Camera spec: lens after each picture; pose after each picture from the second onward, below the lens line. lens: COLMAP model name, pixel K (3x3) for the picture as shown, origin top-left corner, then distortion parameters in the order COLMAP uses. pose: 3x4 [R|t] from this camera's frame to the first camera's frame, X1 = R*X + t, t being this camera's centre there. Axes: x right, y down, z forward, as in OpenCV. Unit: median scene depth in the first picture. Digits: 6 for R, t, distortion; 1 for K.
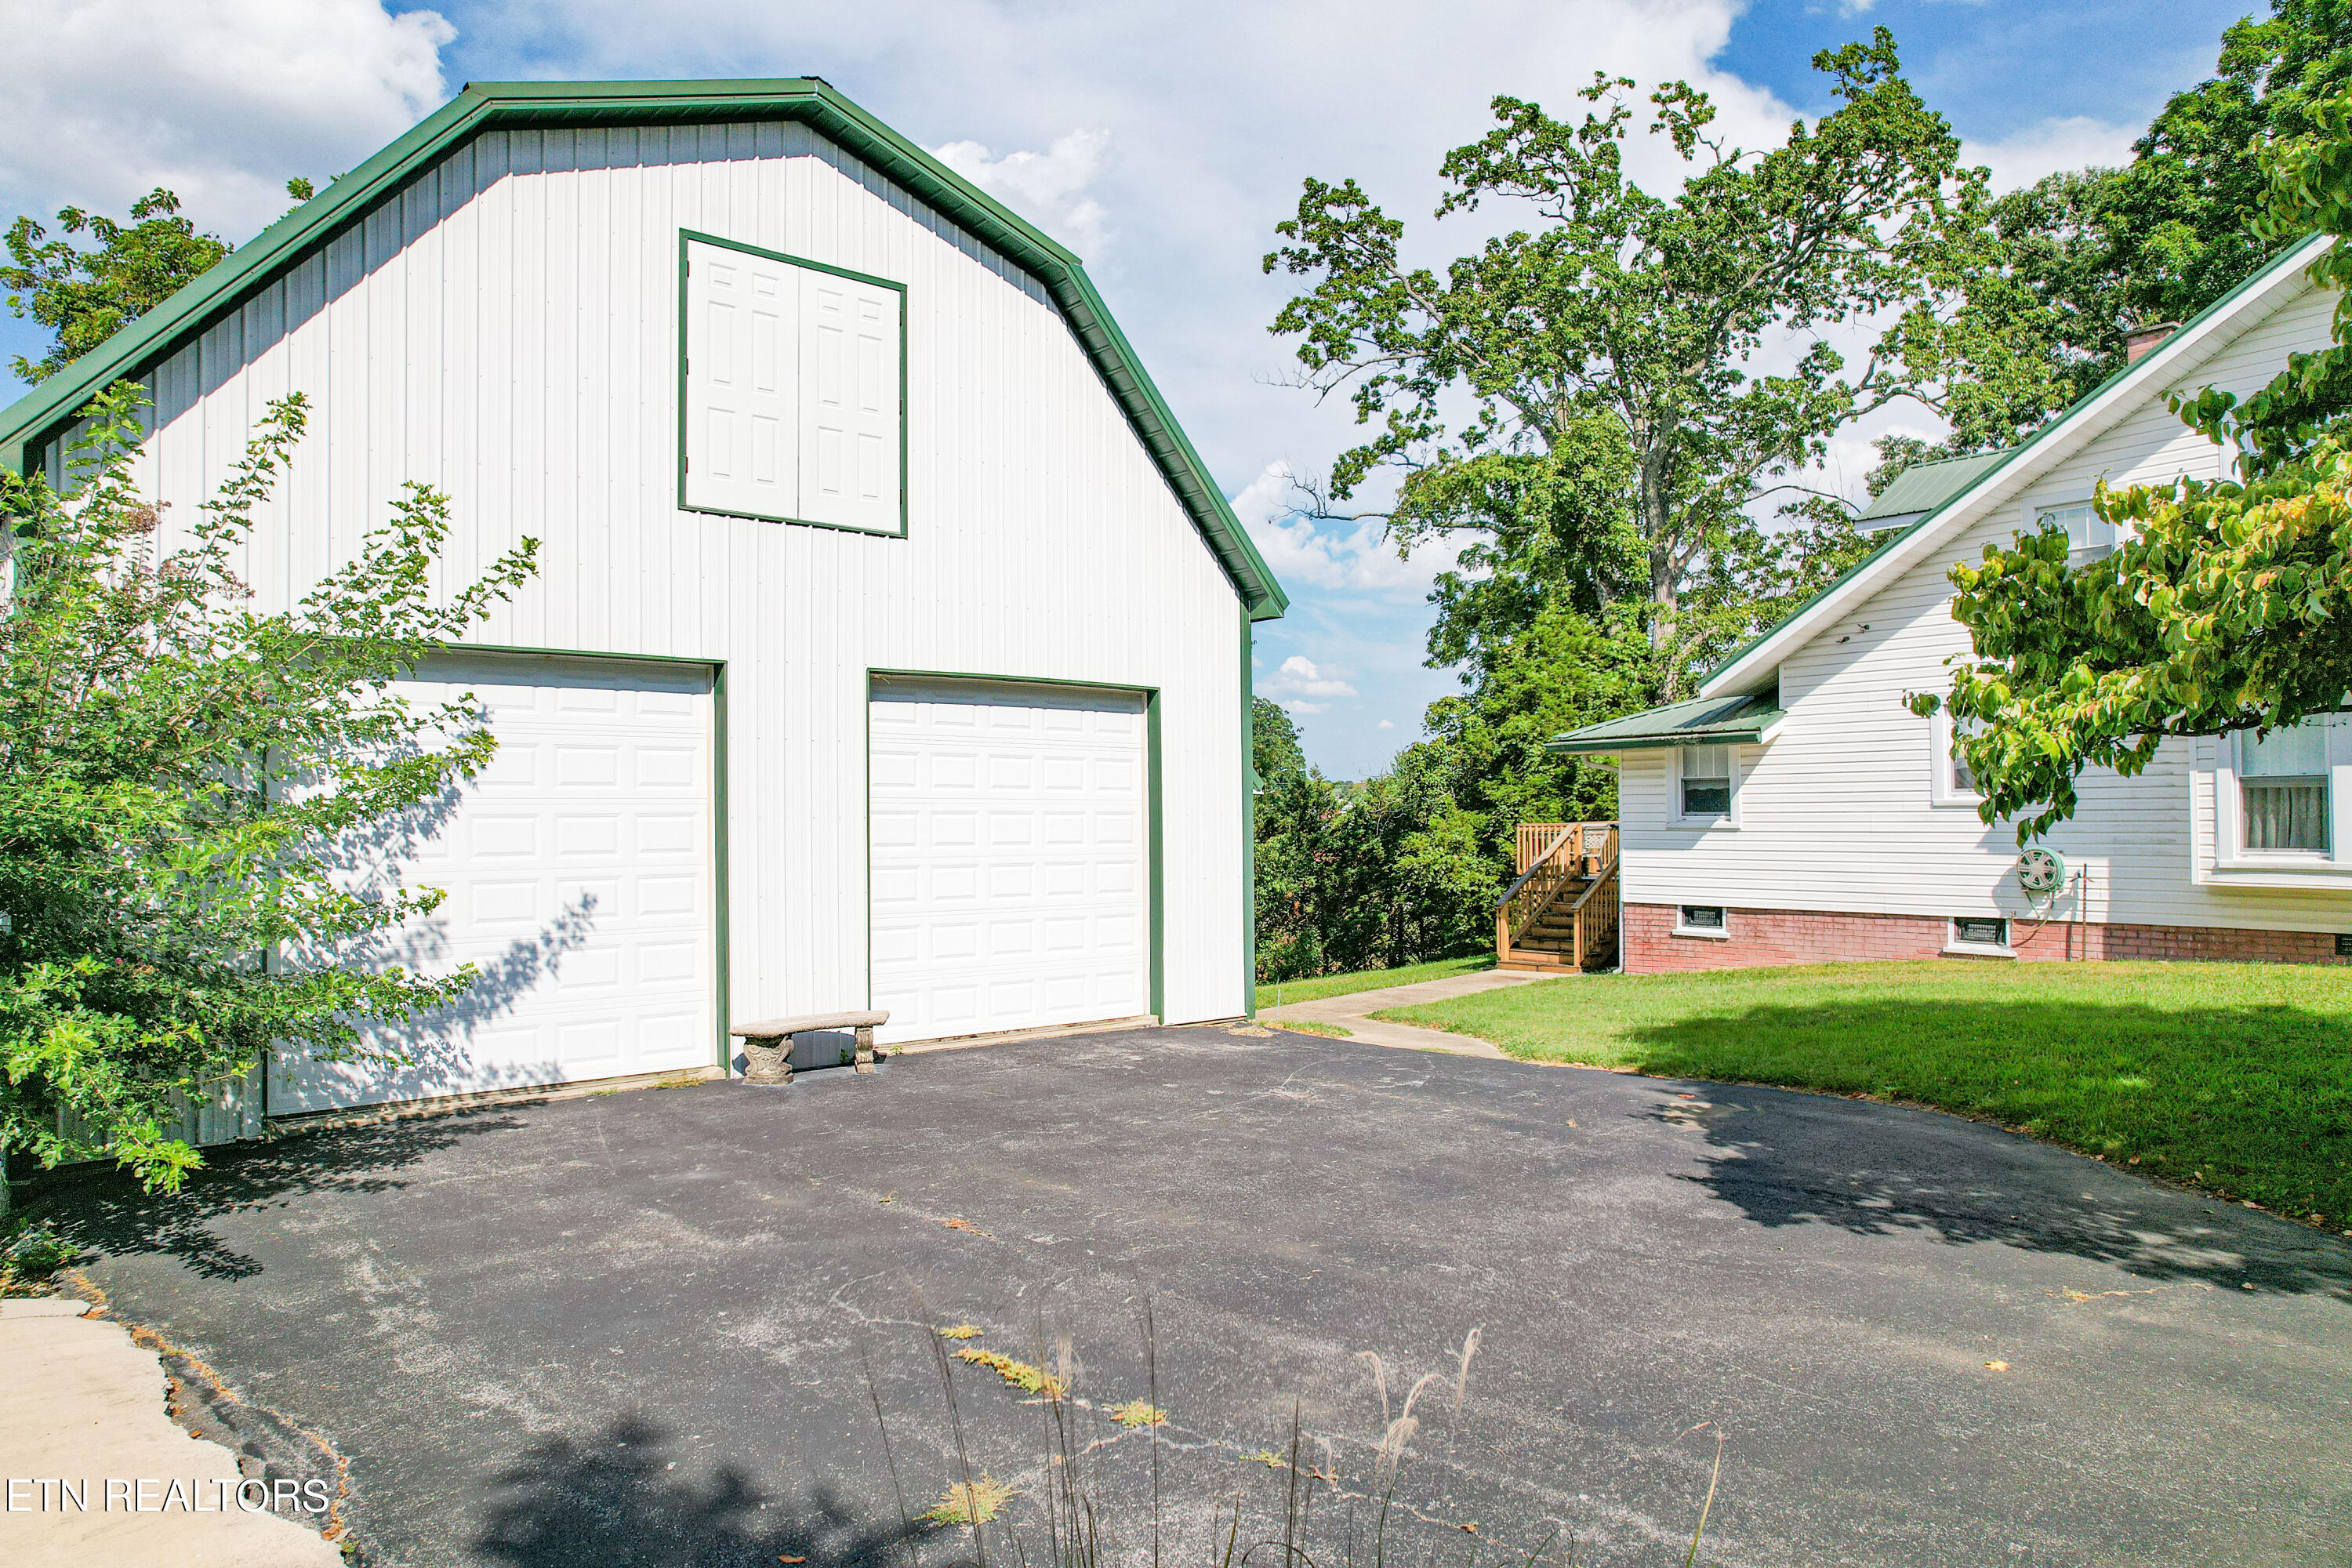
lens RADIAL K [[1537.9, 0, 1156.5], [0, 1537.9, 781.3], [0, 0, 1]] dist [-0.018231, 0.015715]
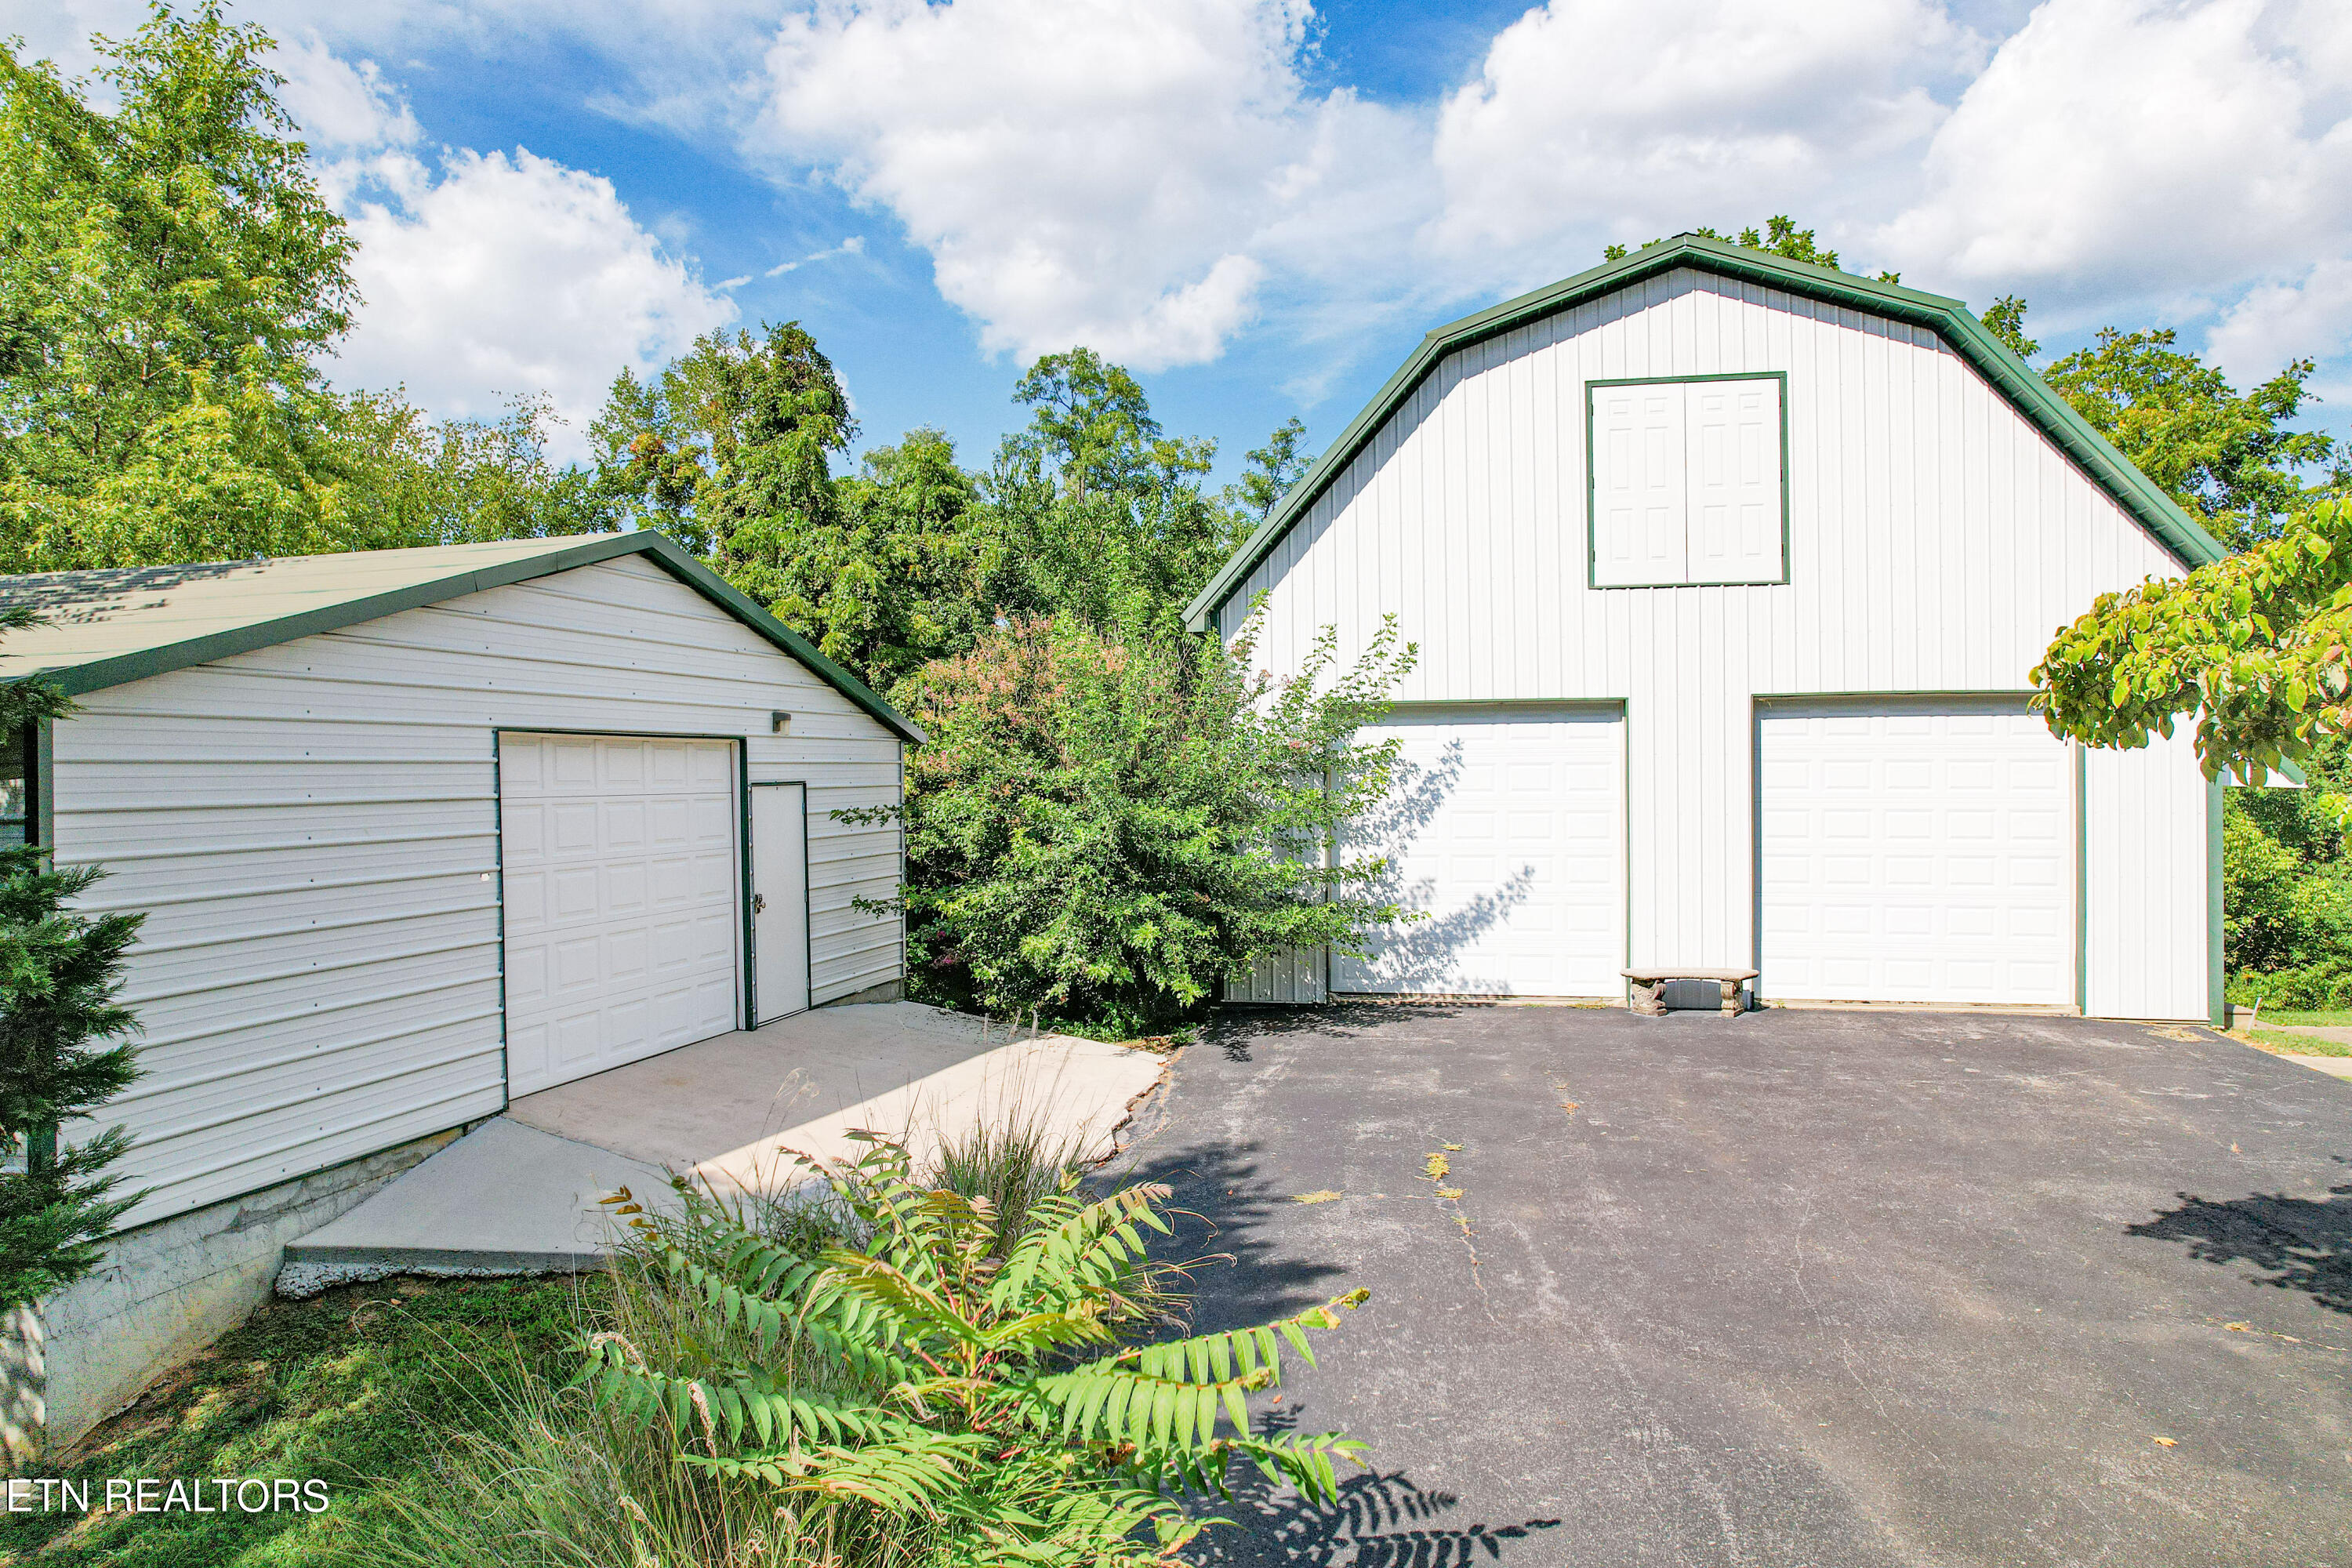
lens RADIAL K [[1537.9, 0, 1184.2], [0, 1537.9, 797.6], [0, 0, 1]] dist [-0.018231, 0.015715]
pose [[0.616956, 0.016826, -0.786818, 0.573523], [0.019008, 0.999161, 0.036272, -0.050251], [0.786768, -0.037334, 0.616119, -0.139088]]
